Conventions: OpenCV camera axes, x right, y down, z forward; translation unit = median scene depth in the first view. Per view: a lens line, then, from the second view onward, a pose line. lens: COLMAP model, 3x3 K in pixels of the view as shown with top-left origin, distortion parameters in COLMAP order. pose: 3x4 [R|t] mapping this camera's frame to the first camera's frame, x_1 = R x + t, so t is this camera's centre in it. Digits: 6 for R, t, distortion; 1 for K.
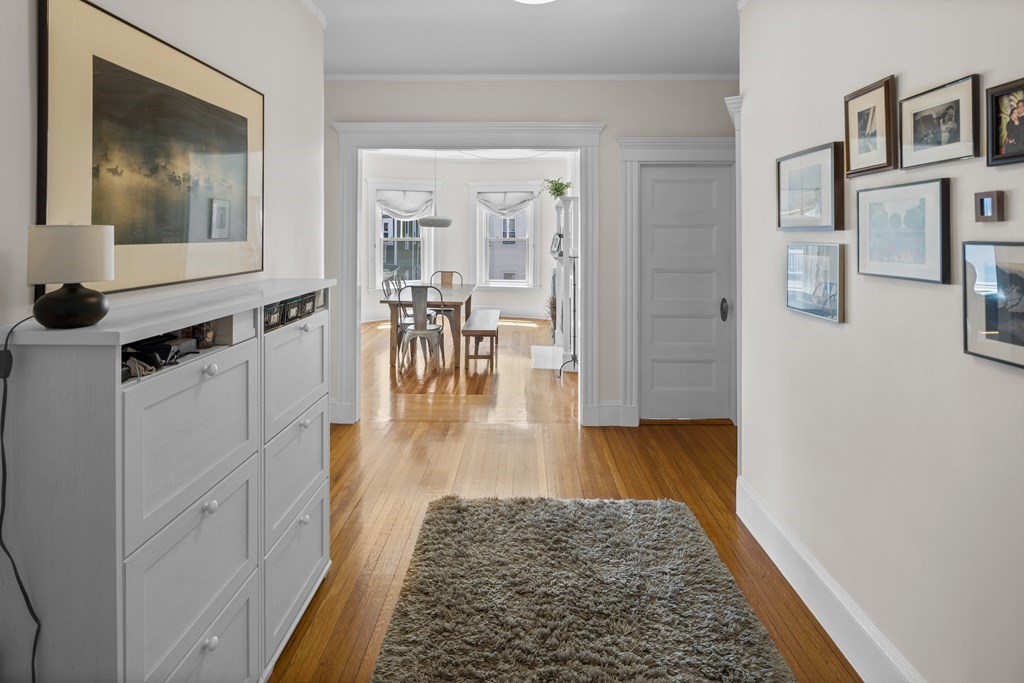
lens RADIAL K [[501.7, 0, 517.2], [0, 501.7, 310.1], [0, 0, 1]] dist [0.000332, -0.000520]
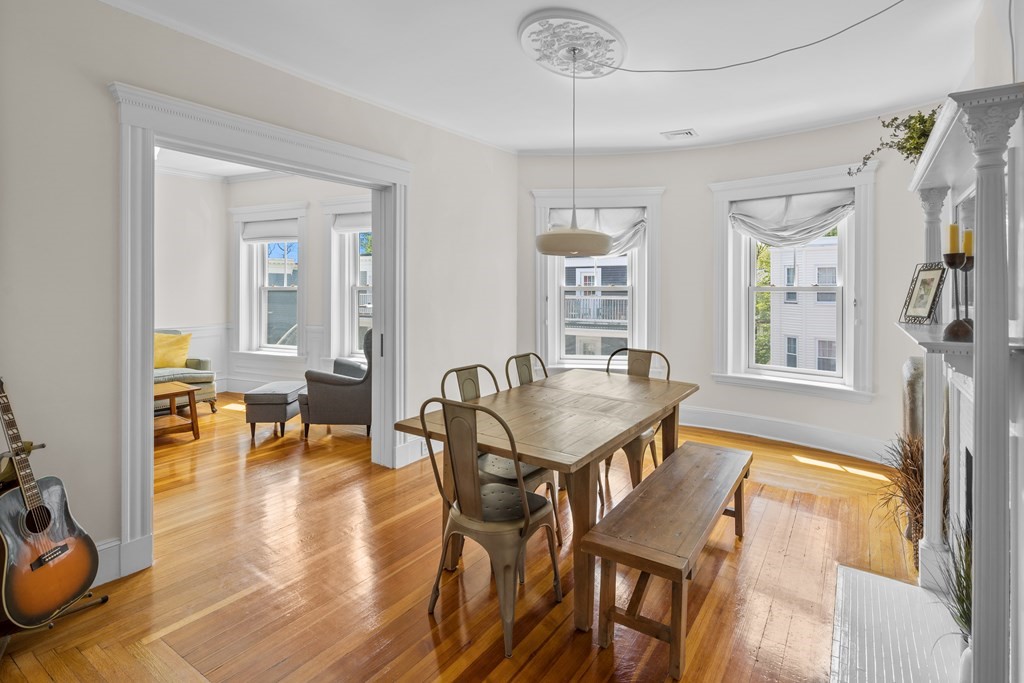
lens RADIAL K [[512.7, 0, 511.6], [0, 512.7, 293.5], [0, 0, 1]] dist [-0.001154, -0.000272]
pose [[0.835633, 0.010906, -0.549180, 0.029645], [-0.092181, 0.988408, -0.120636, -0.056688], [0.541498, 0.151431, 0.826951, 0.480156]]
